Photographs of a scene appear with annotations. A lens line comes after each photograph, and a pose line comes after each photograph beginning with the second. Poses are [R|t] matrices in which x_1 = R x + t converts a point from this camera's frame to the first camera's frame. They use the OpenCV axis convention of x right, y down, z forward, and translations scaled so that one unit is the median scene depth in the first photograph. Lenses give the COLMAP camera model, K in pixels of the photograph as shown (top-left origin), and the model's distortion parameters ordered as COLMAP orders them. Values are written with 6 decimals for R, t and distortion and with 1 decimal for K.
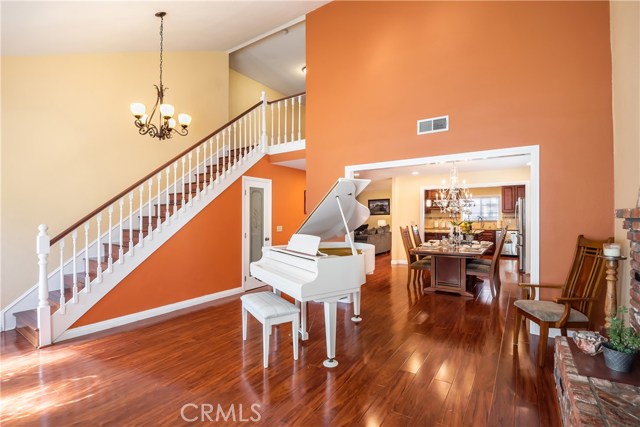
lens RADIAL K [[305.8, 0, 320.5], [0, 305.8, 216.2], [0, 0, 1]] dist [-0.000495, -0.000001]
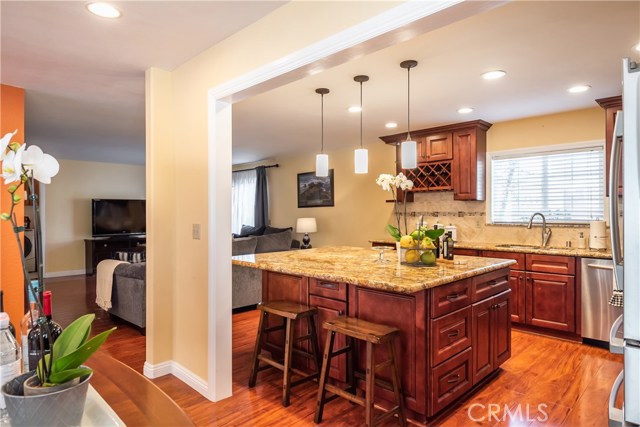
lens RADIAL K [[386.4, 0, 319.7], [0, 386.4, 212.9], [0, 0, 1]] dist [-0.000271, -0.000120]
pose [[0.978522, 0.002468, -0.206127, 0.380033], [-0.001590, 0.999989, 0.004425, 0.002332], [0.206135, -0.004002, 0.978515, 0.552706]]
